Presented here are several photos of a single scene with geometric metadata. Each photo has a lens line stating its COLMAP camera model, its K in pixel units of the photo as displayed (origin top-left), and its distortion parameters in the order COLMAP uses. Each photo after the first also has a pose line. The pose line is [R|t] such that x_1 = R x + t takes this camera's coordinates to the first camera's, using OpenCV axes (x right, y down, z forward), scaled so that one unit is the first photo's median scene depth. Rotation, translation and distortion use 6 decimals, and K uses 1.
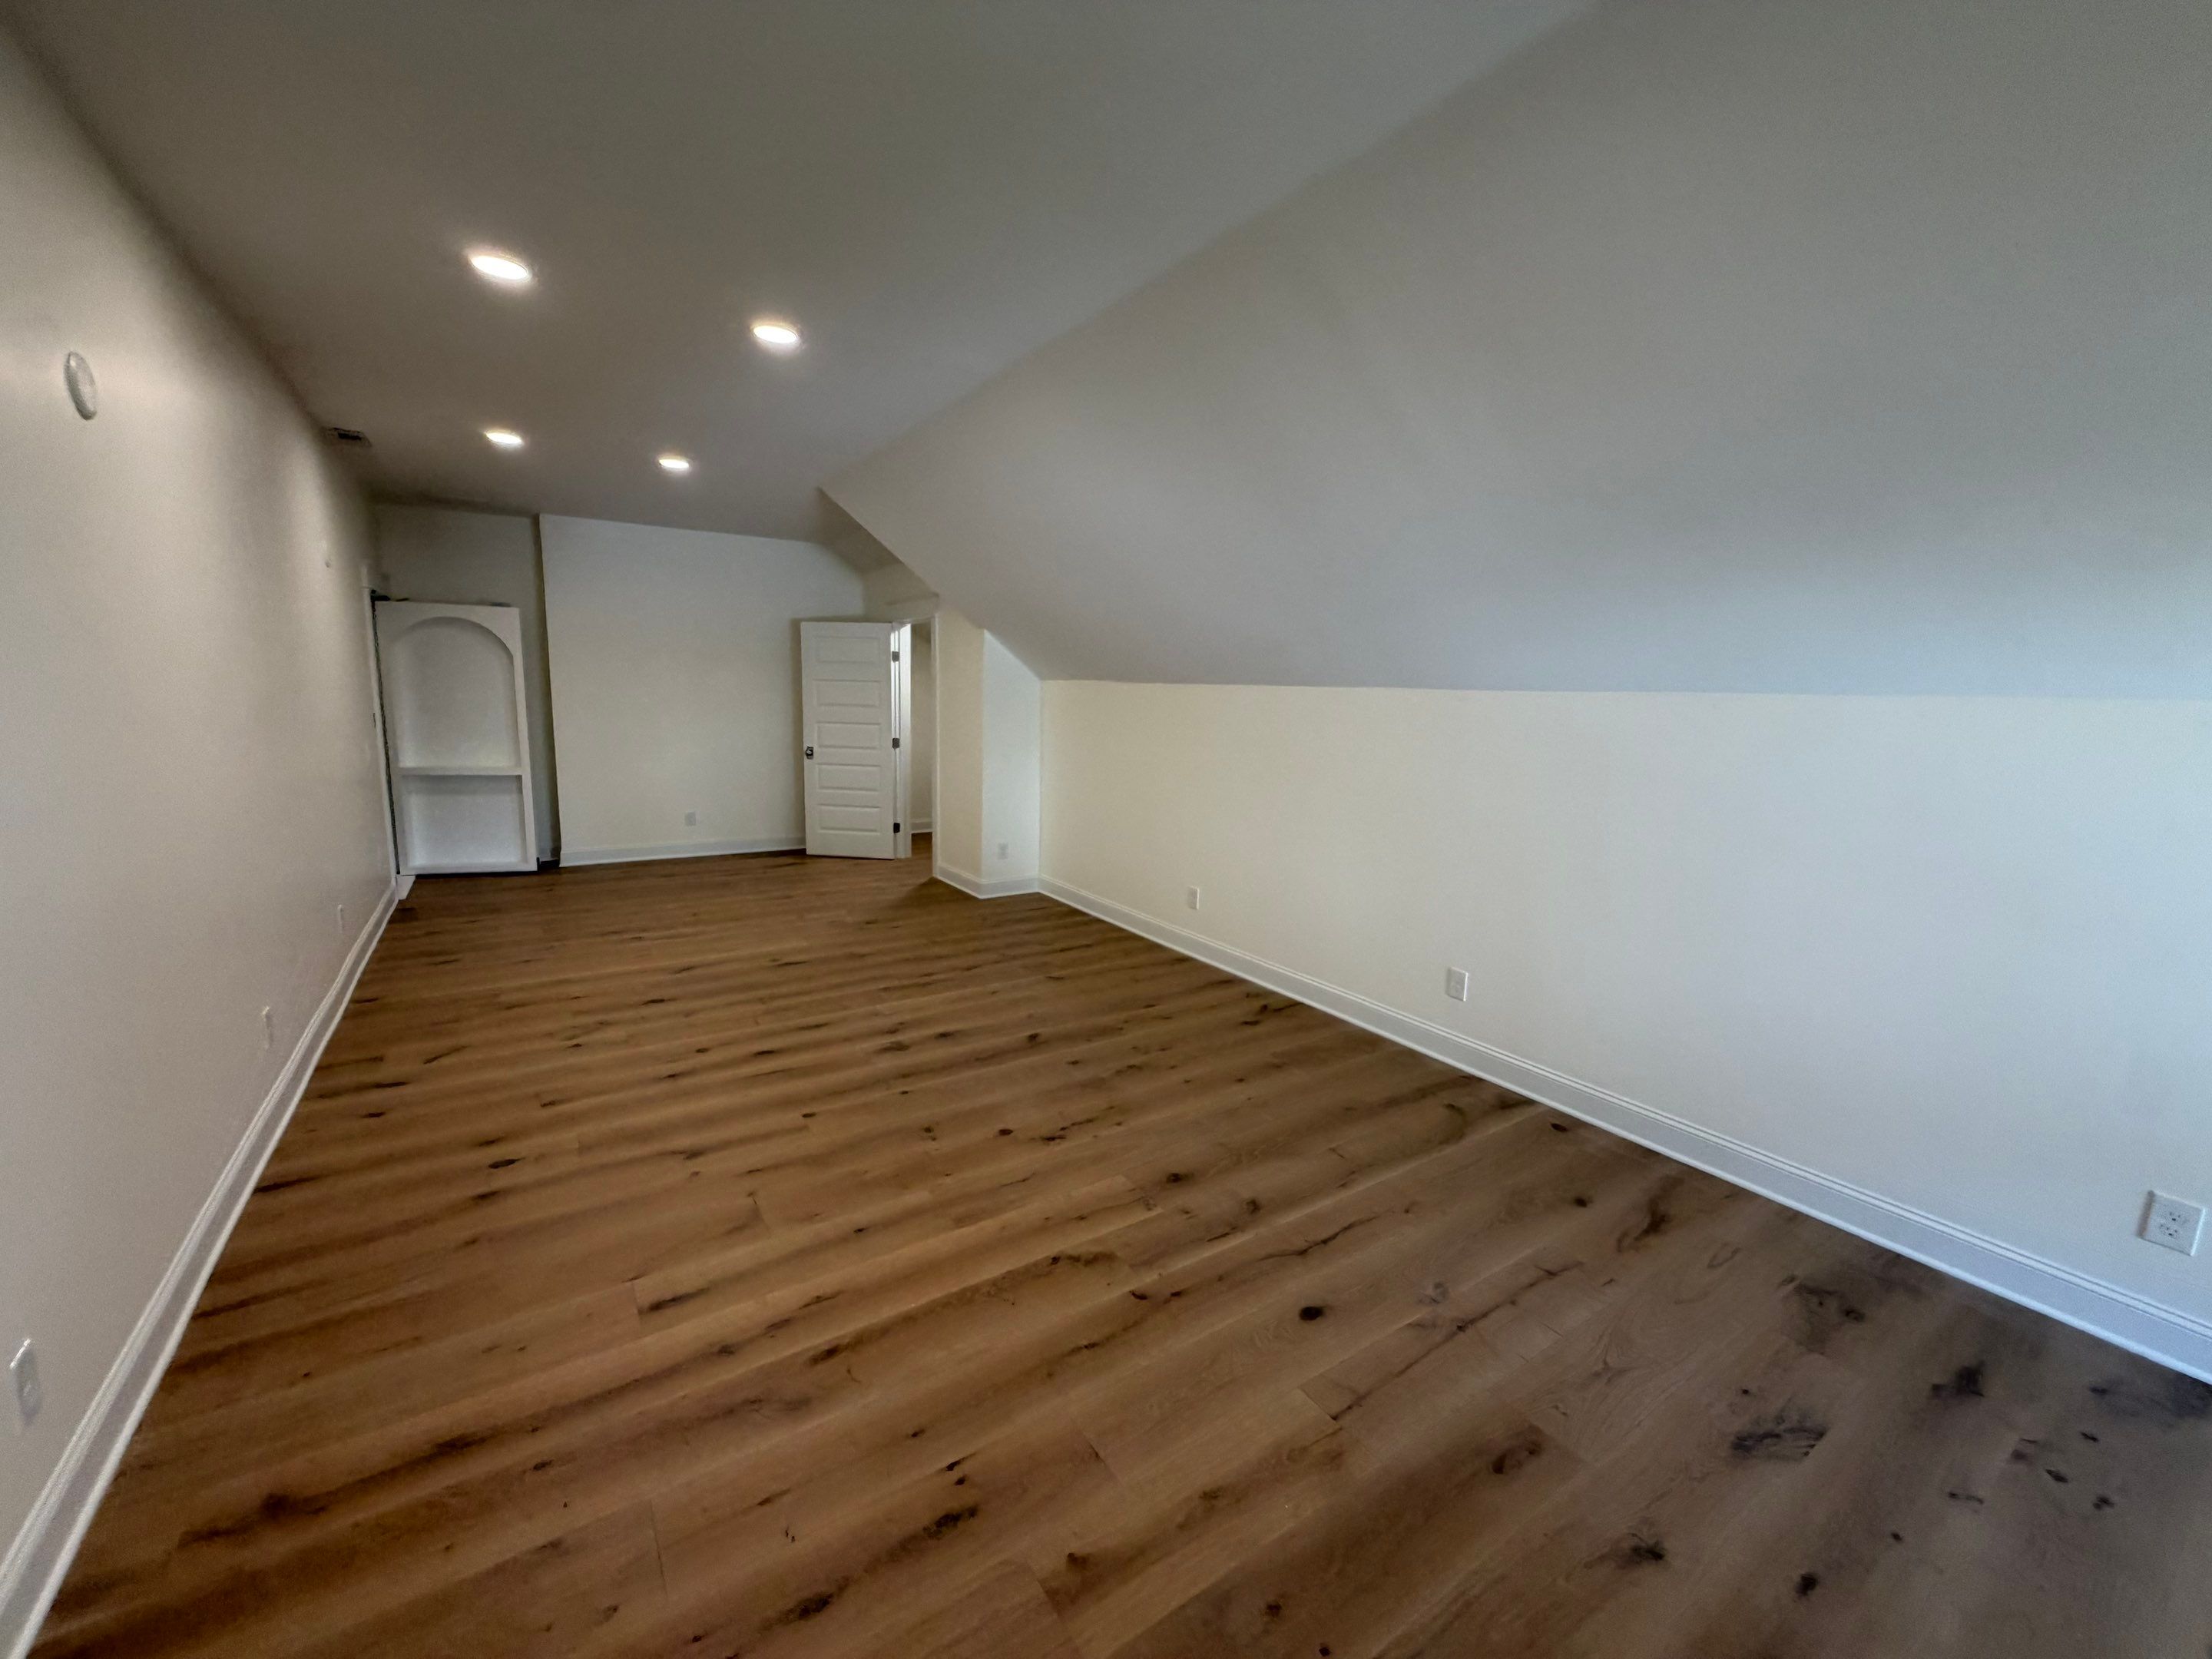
lens RADIAL K [[879.9, 0, 1104.7], [0, 879.9, 832.4], [0, 0, 1]] dist [0.000557, 0.000156]
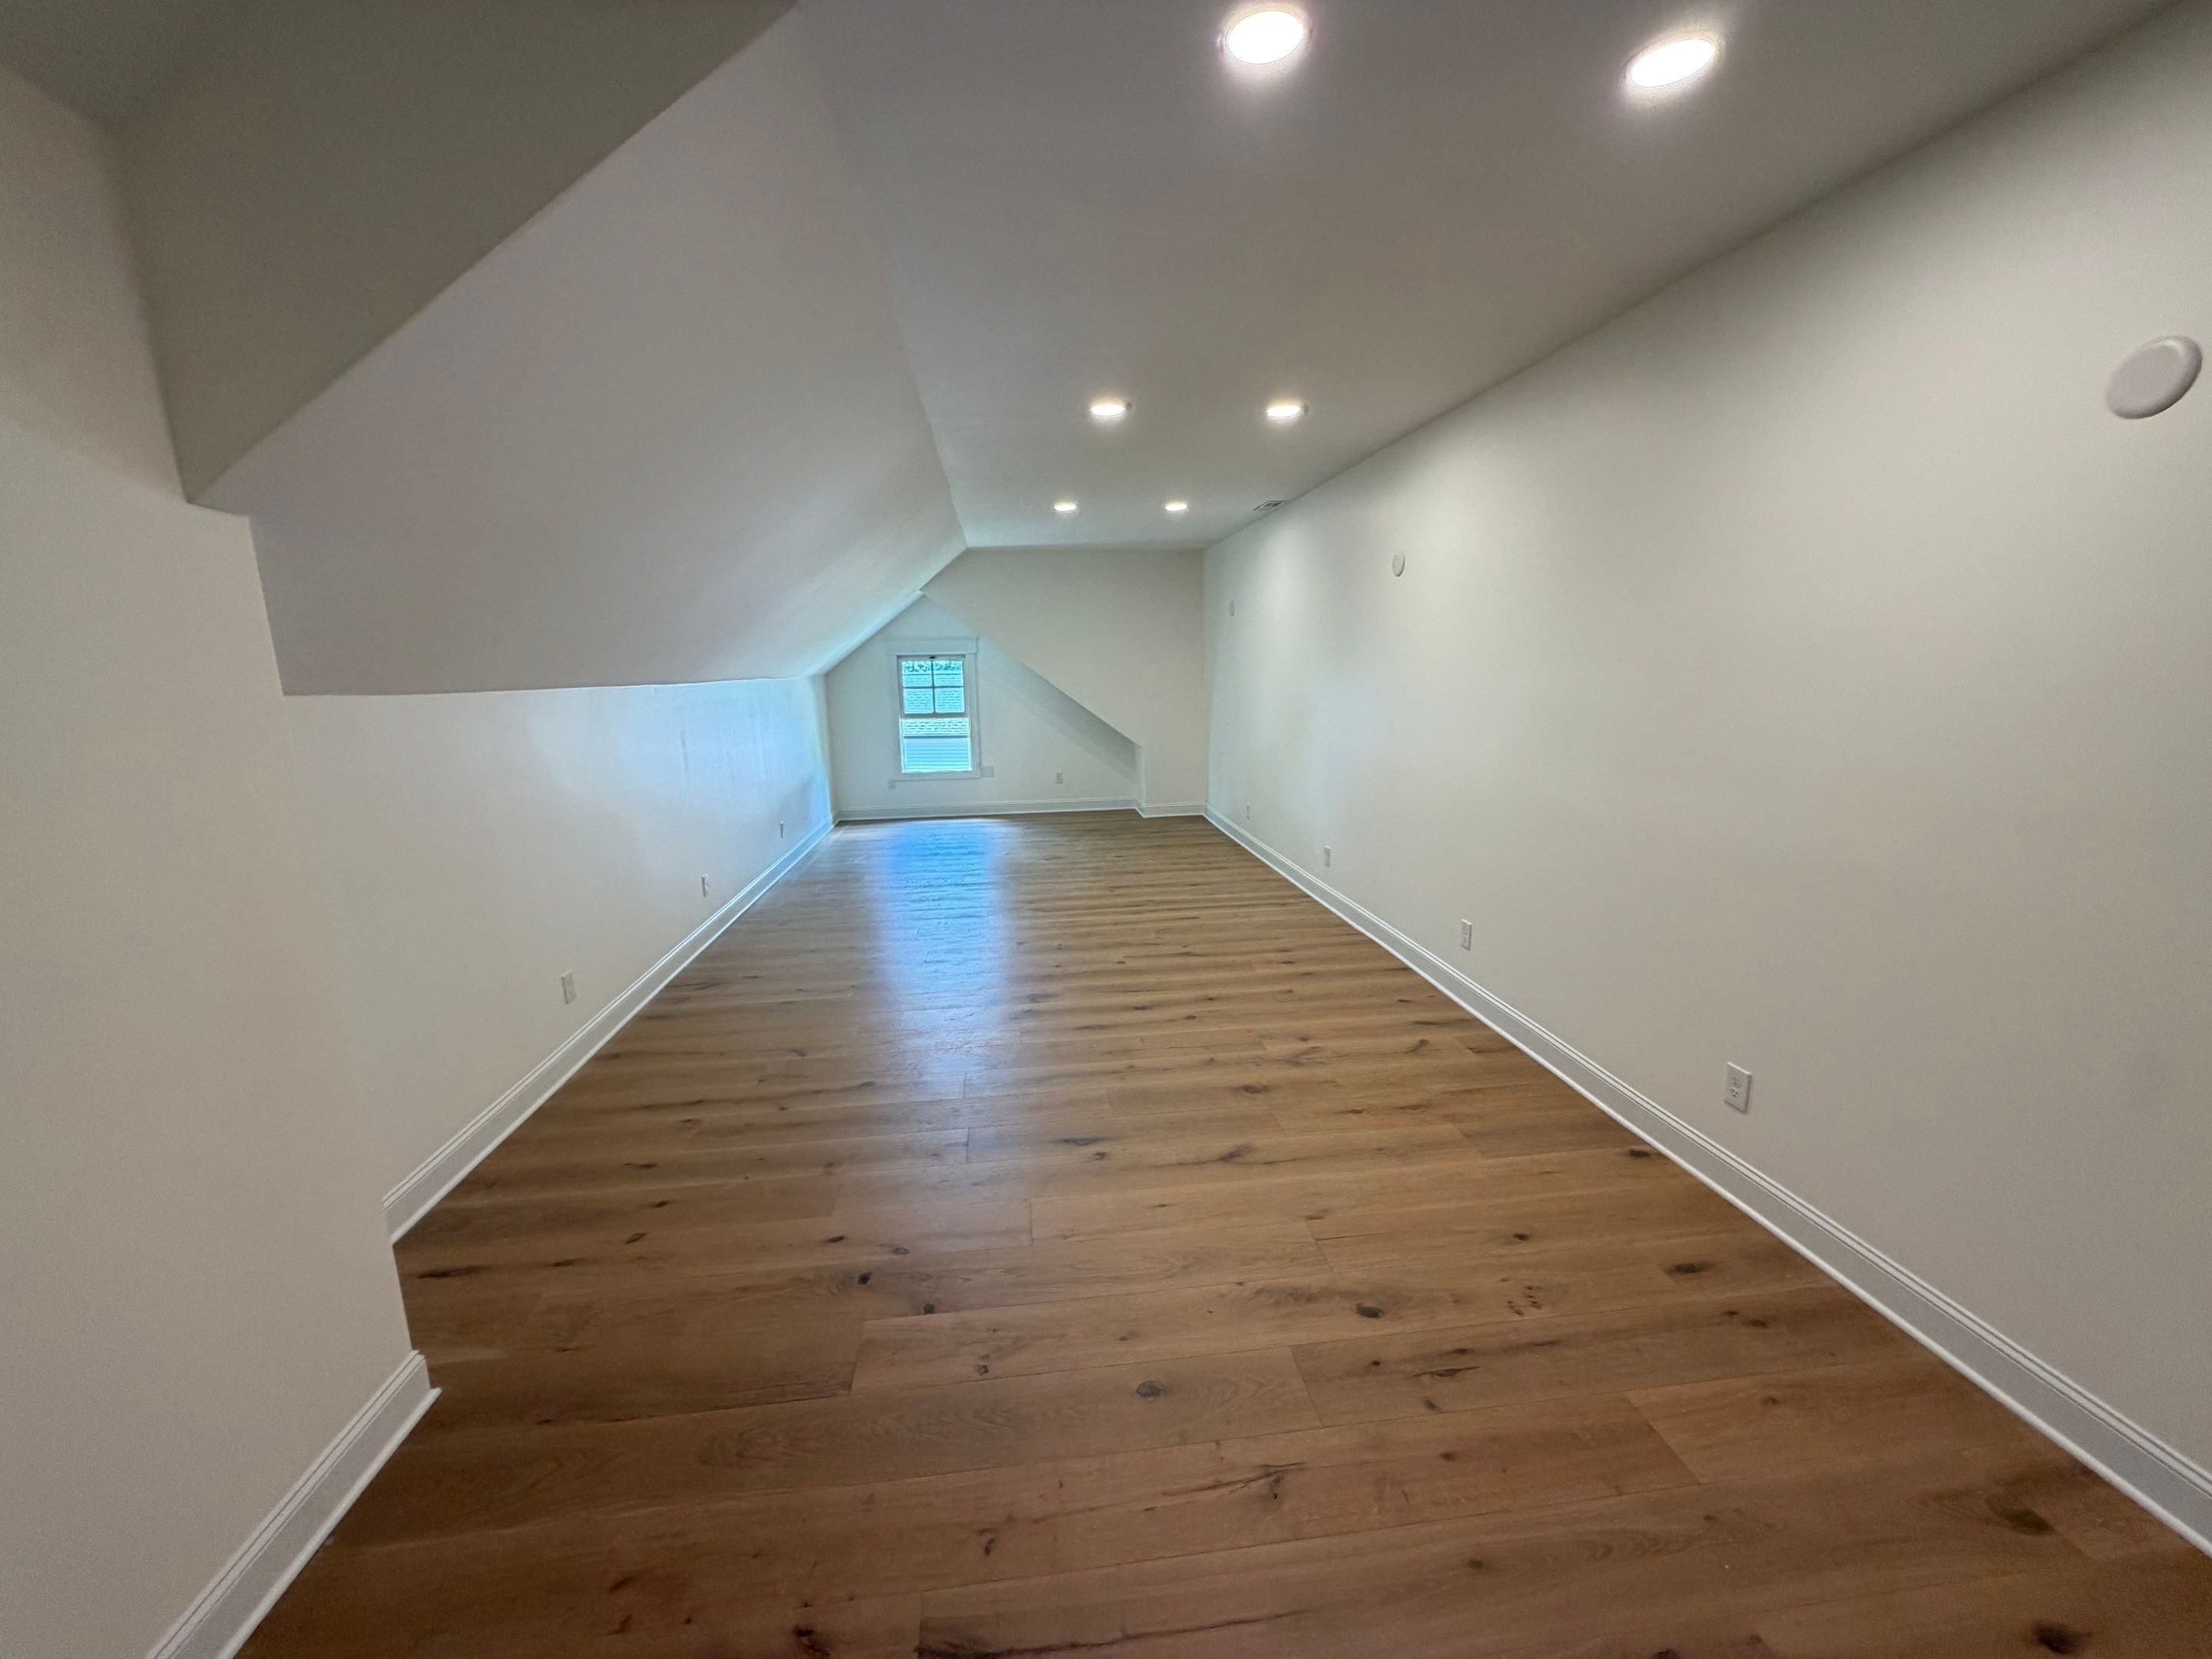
lens RADIAL K [[879.9, 0, 1103.4], [0, 879.9, 829.4], [0, 0, 1]] dist [0.000557, 0.000156]
pose [[-0.891633, -0.092573, 0.443194, -0.945487], [0.067667, 0.940633, 0.332612, -0.406992], [-0.447673, 0.326557, -0.832436, 2.165804]]
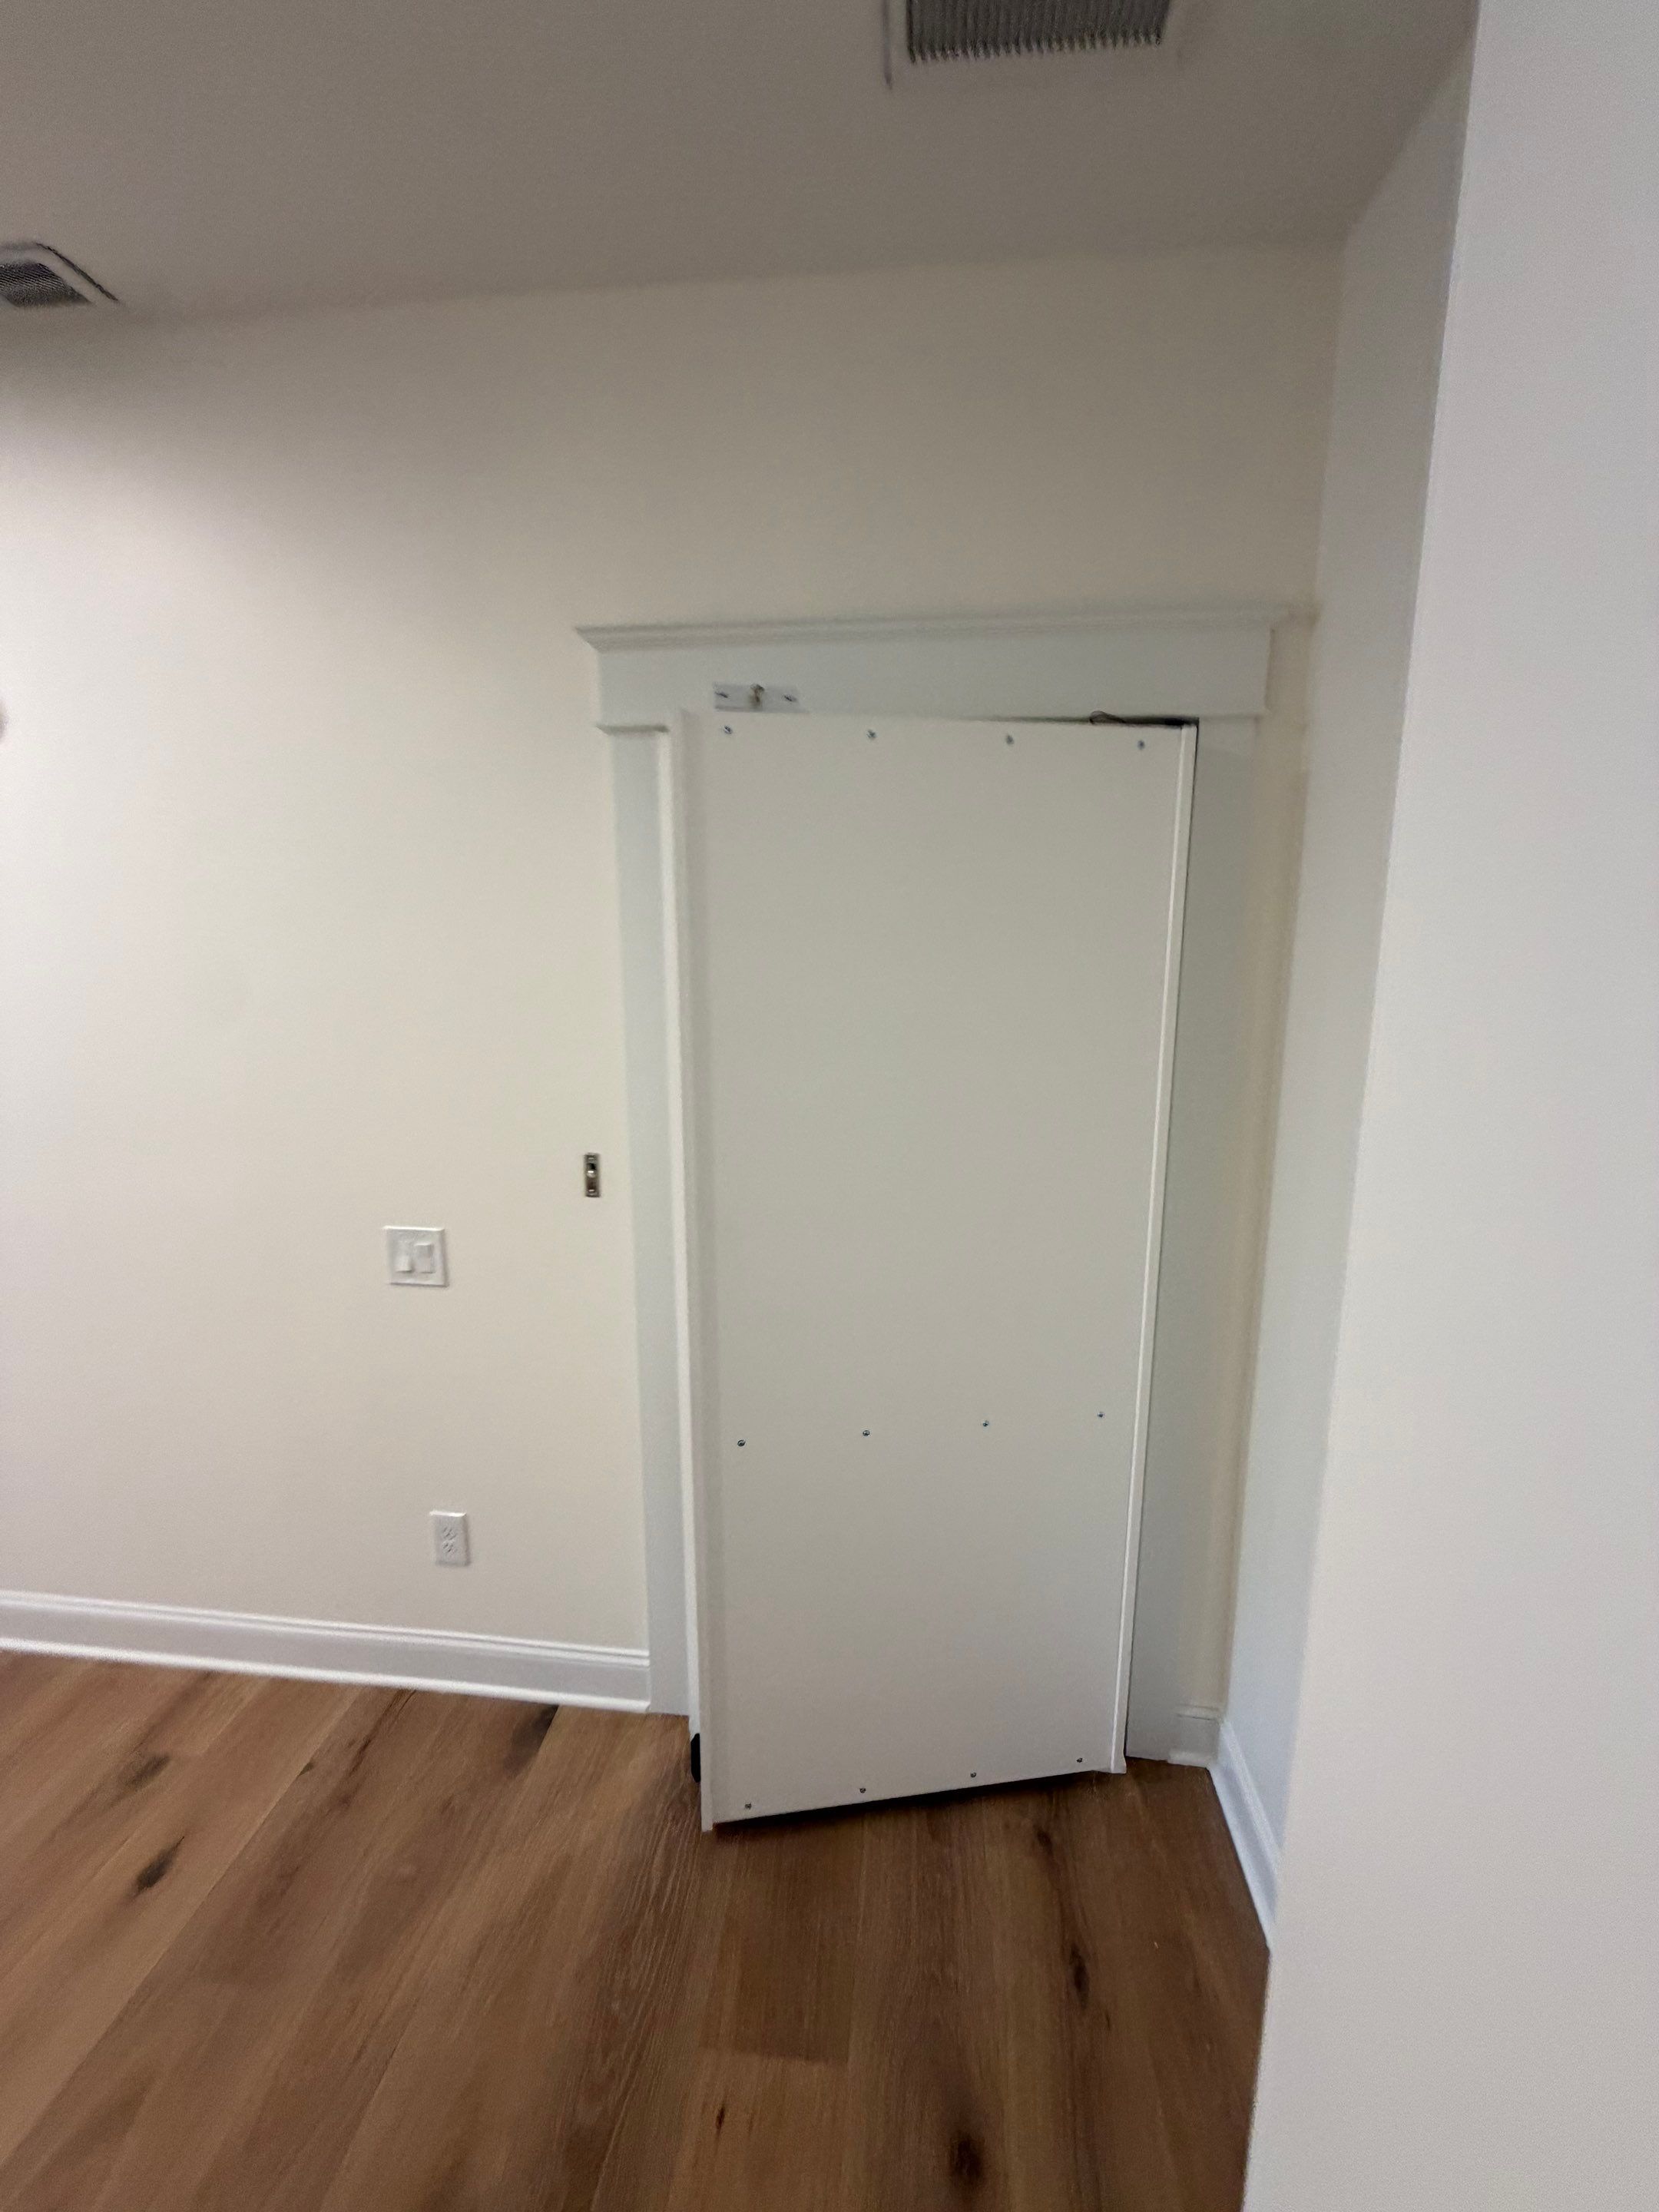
lens RADIAL K [[879.9, 0, 819.7], [0, 879.9, 1103.6], [0, 0, 1]] dist [0.000557, 0.000156]
pose [[-0.639818, 0.097557, -0.762309, -1.125091], [-0.143498, 0.959301, 0.243207, -0.419379], [0.755011, 0.264998, -0.599779, 2.169714]]
